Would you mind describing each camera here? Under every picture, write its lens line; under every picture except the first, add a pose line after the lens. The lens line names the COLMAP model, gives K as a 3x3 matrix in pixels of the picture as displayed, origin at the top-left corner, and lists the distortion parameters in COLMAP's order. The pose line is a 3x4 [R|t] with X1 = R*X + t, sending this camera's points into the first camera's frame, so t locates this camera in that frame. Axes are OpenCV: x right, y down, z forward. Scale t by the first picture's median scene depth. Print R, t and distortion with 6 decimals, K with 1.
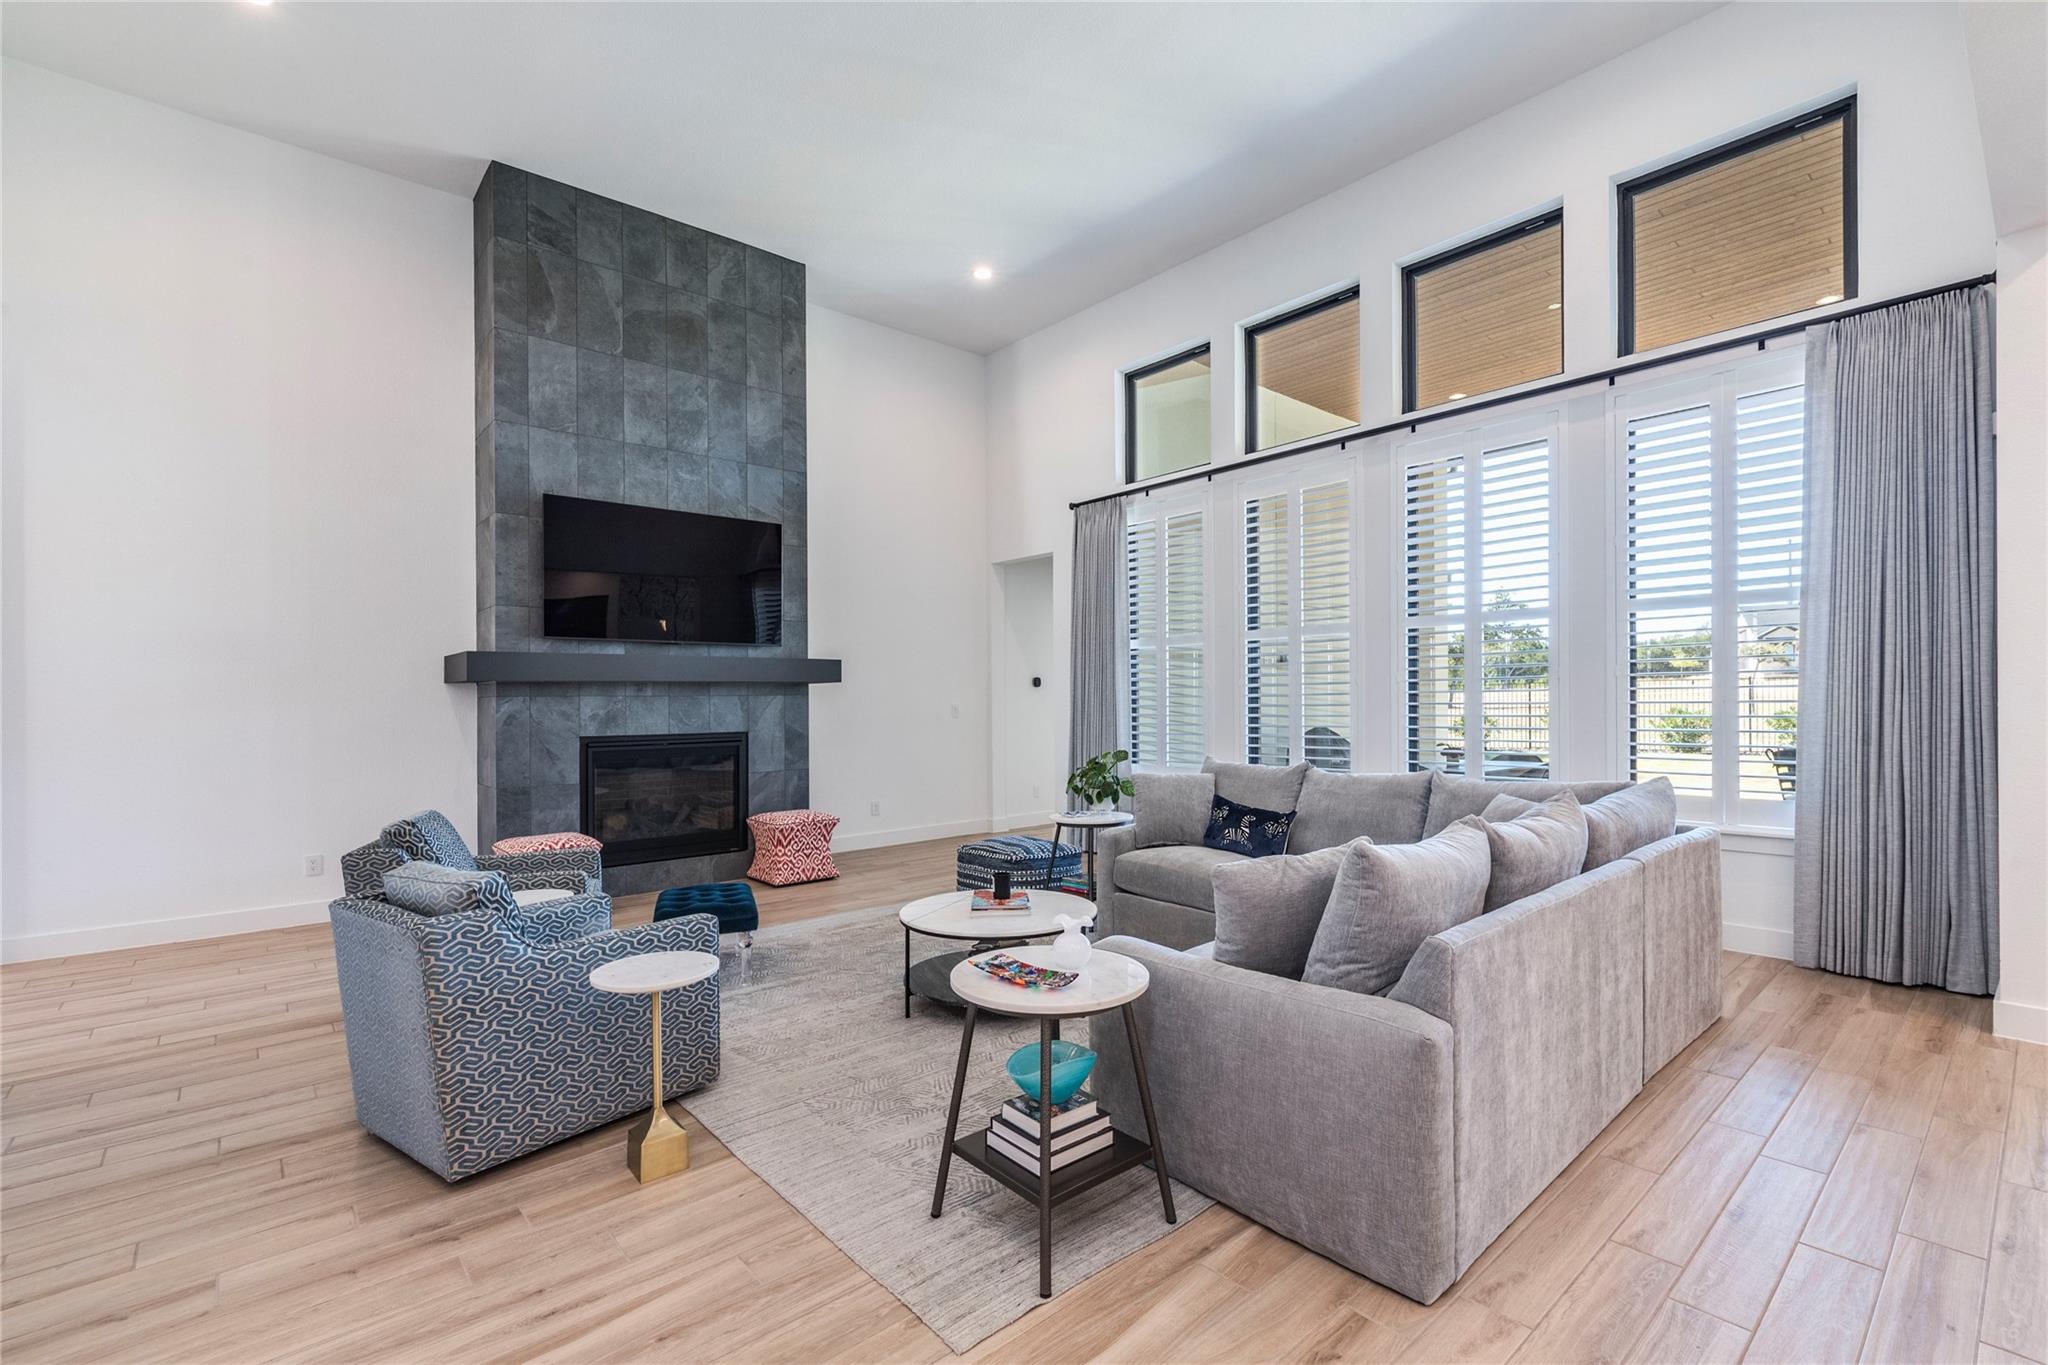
lens RADIAL K [[910.0, 0, 1039.4], [0, 910.0, 689.7], [0, 0, 1]] dist [0.001115, 0.000082]
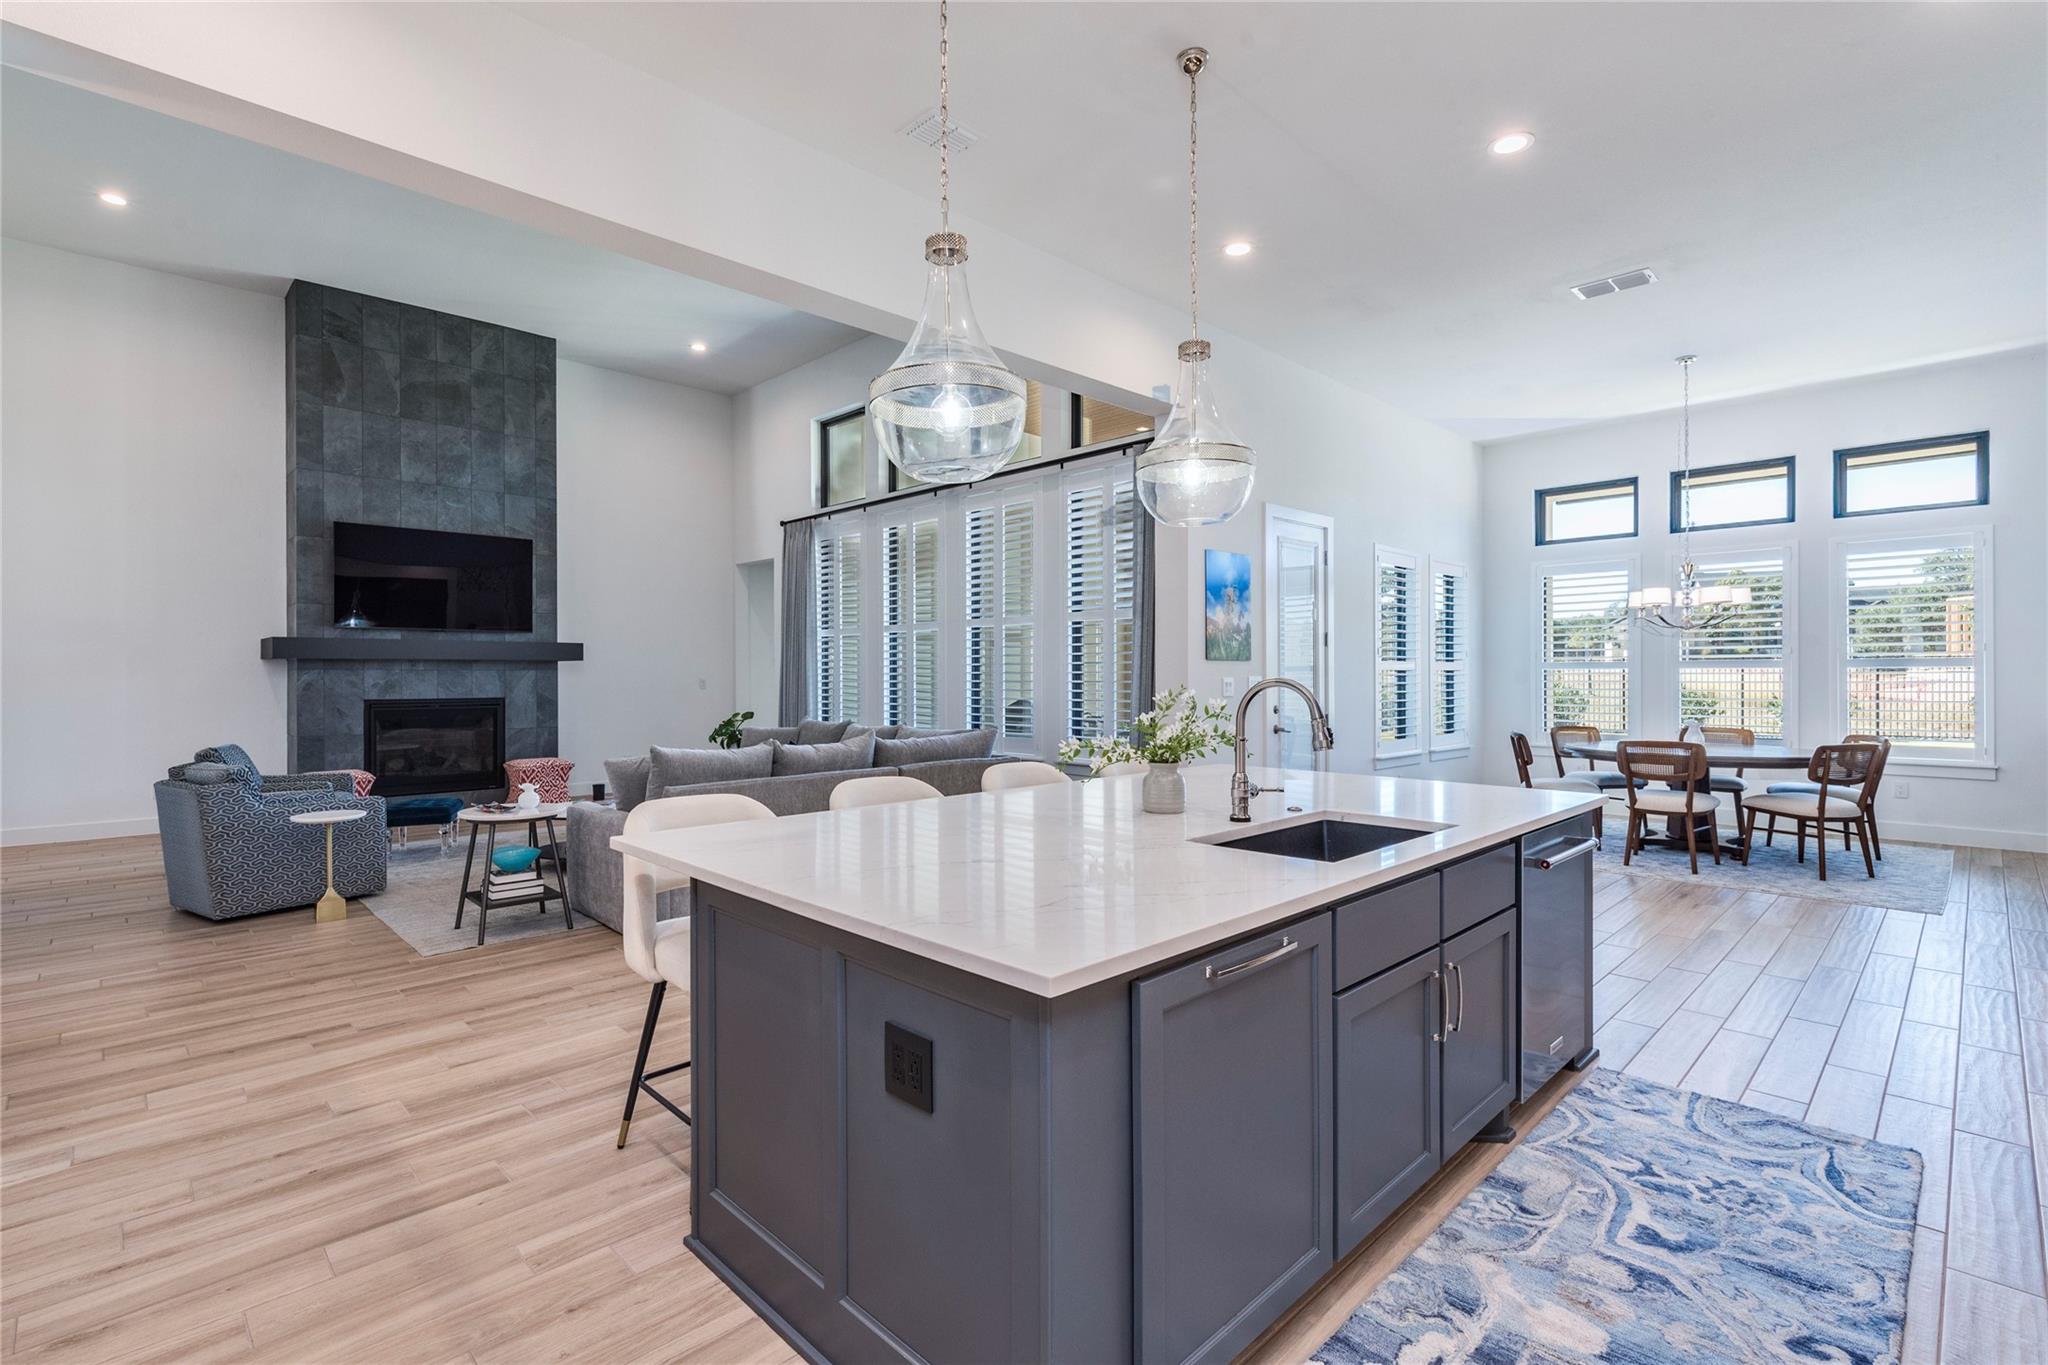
lens RADIAL K [[938.8, 0, 1001.4], [0, 938.8, 672.9], [0, 0, 1]] dist [0.000356, 0.000095]
pose [[0.999010, 0.009965, 0.043350, 0.357058], [-0.010377, 0.999903, 0.009299, -0.010165], [-0.043253, -0.009740, 0.999017, -0.408117]]
